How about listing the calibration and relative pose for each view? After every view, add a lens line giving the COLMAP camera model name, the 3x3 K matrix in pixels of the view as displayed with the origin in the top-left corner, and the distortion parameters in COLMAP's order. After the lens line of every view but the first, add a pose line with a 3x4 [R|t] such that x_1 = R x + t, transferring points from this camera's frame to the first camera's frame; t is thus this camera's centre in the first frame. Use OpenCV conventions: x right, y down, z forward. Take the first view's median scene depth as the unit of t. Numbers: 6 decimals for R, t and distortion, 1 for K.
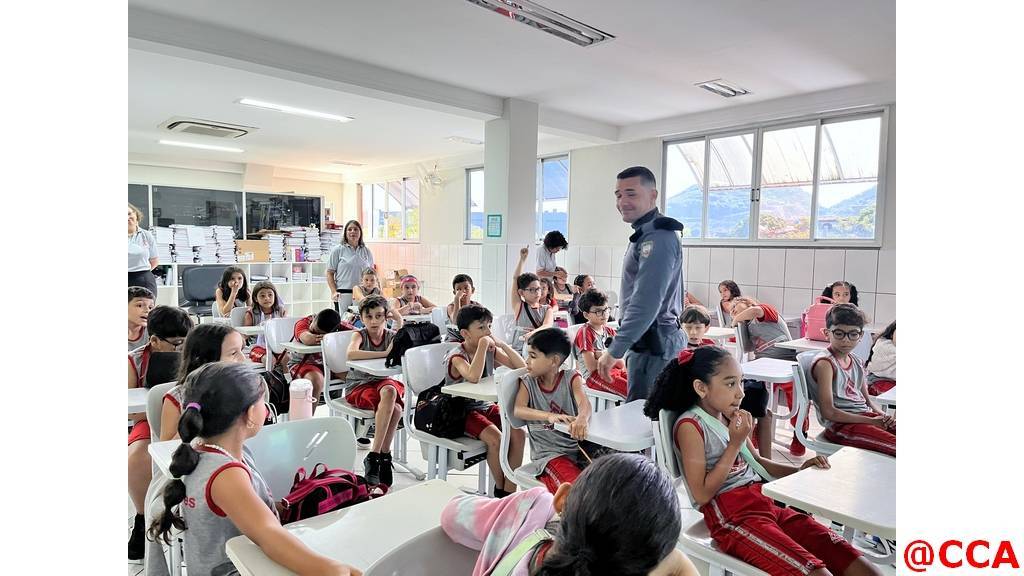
lens RADIAL K [[582.2, 0, 514.5], [0, 582.2, 286.8], [0, 0, 1]] dist [0.020445, -0.019031]
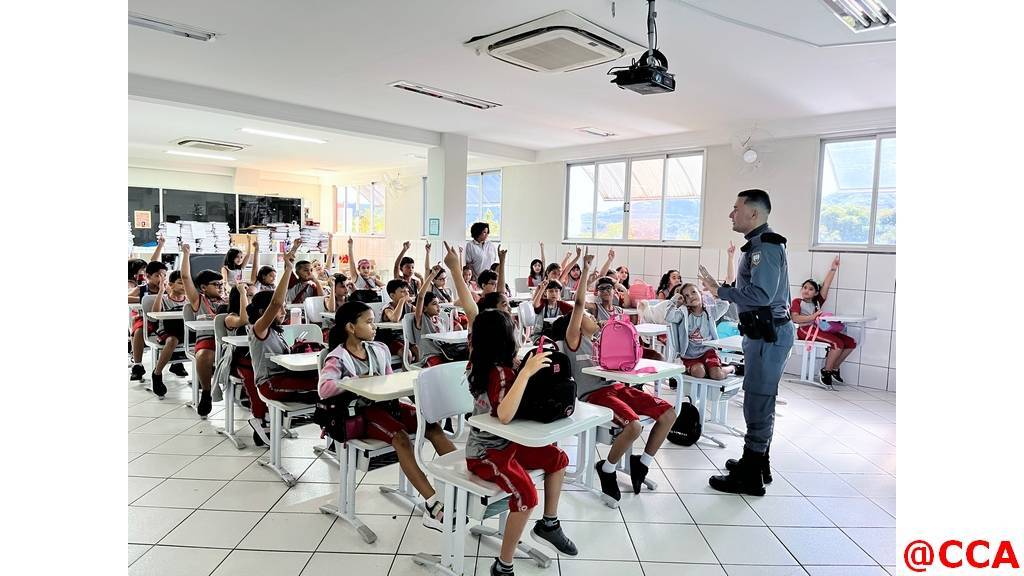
lens RADIAL K [[582.2, 0, 518.5], [0, 582.2, 289.8], [0, 0, 1]] dist [0.020445, -0.019031]
pose [[0.999089, 0.008866, 0.041751, 0.090468], [-0.009552, 0.999822, 0.016275, 0.014055], [-0.041599, -0.016659, 0.998996, -0.302466]]
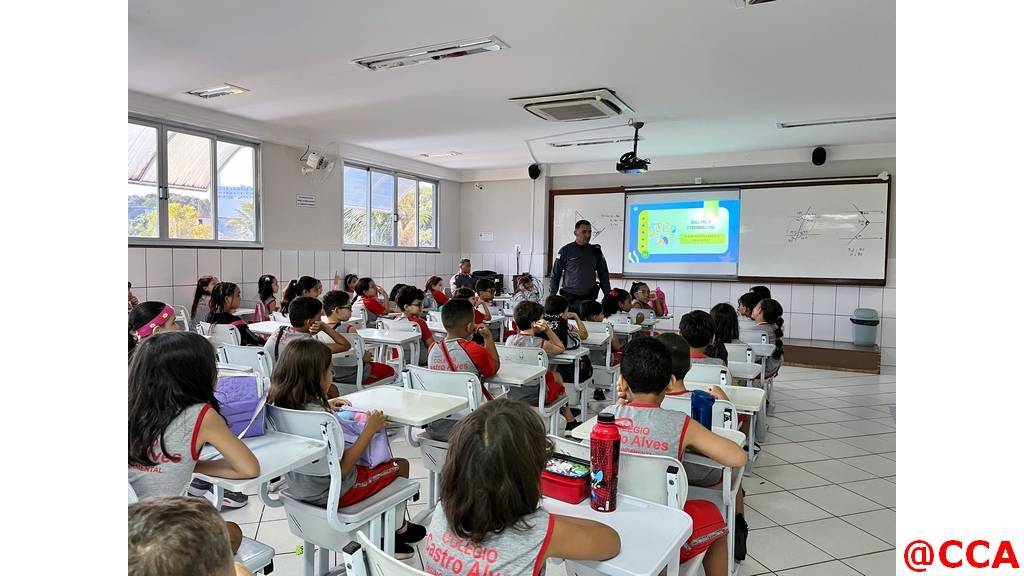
lens RADIAL K [[582.2, 0, 508.3], [0, 582.2, 288.2], [0, 0, 1]] dist [0.020445, -0.019031]
pose [[-0.320613, -0.071354, 0.944519, -0.607842], [0.041548, 0.995139, 0.089282, -0.053713], [-0.946299, 0.067868, -0.316090, 0.667347]]
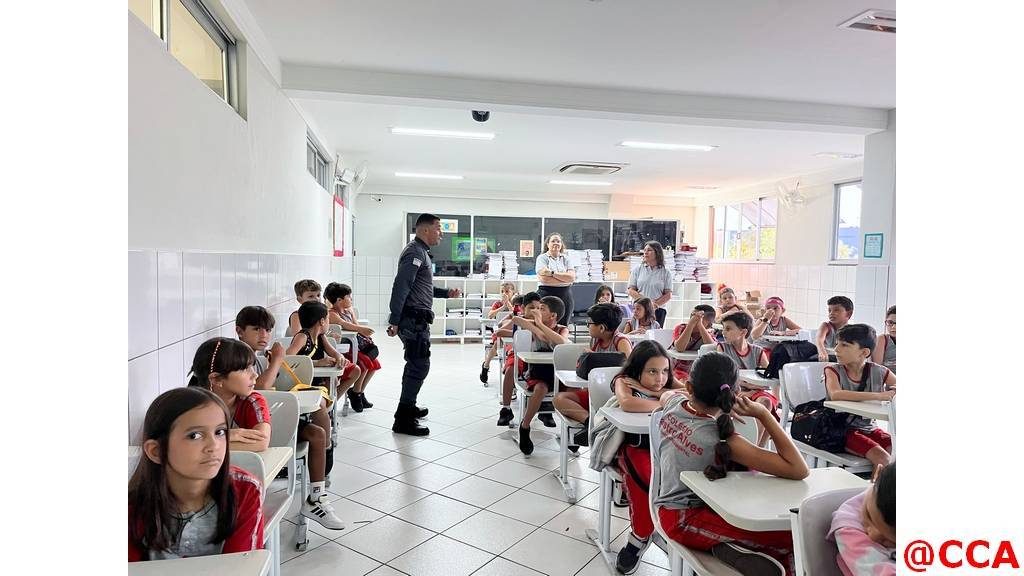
lens RADIAL K [[582.2, 0, 504.5], [0, 582.2, 292.7], [0, 0, 1]] dist [0.020445, -0.019031]
pose [[0.838106, 0.027547, -0.544812, -0.015234], [-0.040504, 0.999110, -0.011792, 0.004148], [0.544002, 0.031950, 0.838476, -0.087461]]
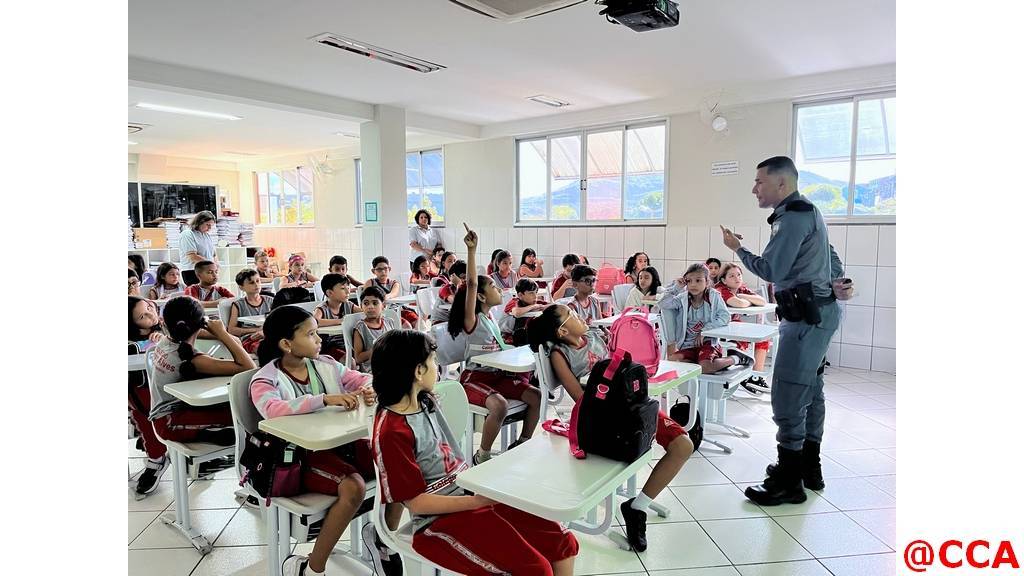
lens RADIAL K [[582.2, 0, 515.3], [0, 582.2, 293.3], [0, 0, 1]] dist [0.020445, -0.019031]
pose [[0.989257, -0.035696, 0.141758, 0.070210], [0.029445, 0.998510, 0.045950, 0.012261], [-0.143187, -0.041283, 0.988834, -0.195931]]
